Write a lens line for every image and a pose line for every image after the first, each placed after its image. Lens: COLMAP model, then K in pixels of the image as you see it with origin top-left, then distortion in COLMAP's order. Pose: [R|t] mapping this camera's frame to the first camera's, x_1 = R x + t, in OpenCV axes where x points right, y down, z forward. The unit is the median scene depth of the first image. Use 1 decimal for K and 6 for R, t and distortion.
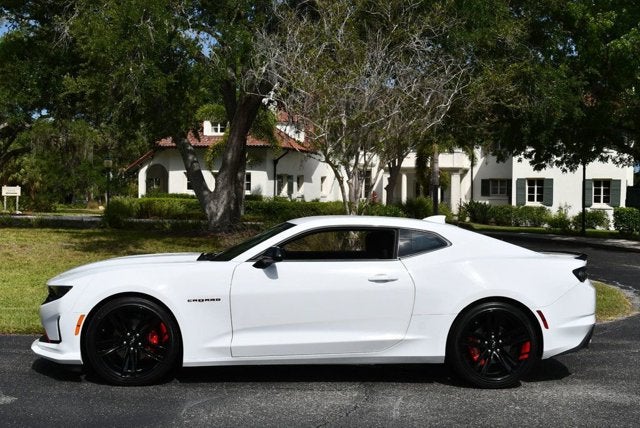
lens RADIAL K [[1003.0, 0, 321.9], [0, 1003.0, 212.9], [0, 0, 1]] dist [-0.026378, -0.062498]
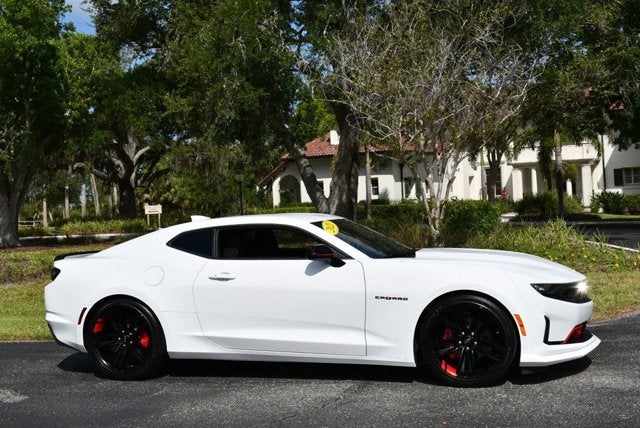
lens RADIAL K [[977.8, 0, 320.0], [0, 977.8, 214.0], [0, 0, 1]] dist [-0.057665, 0.021657]
pose [[0.978898, -0.059069, -0.195627, 0.064496], [0.057832, 0.998254, -0.012032, 0.005587], [0.195996, 0.000465, 0.980605, 0.009983]]
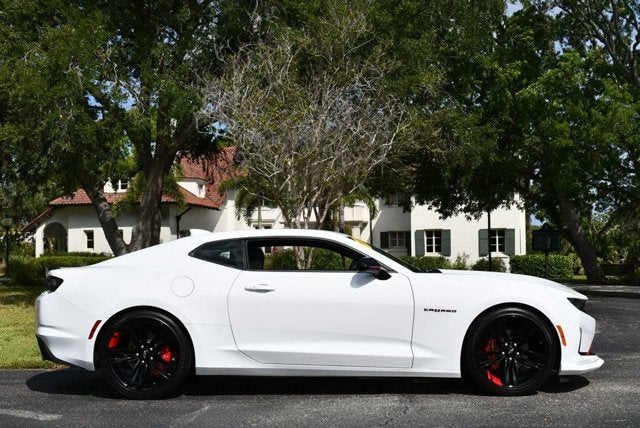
lens RADIAL K [[1011.6, 0, 320.0], [0, 1011.6, 214.0], [0, 0, 1]] dist [-0.029443, -0.052440]
pose [[0.988437, -0.018352, 0.150515, -0.058607], [0.029271, 0.997071, -0.070652, 0.019870], [-0.148777, 0.074241, 0.986080, -0.004492]]
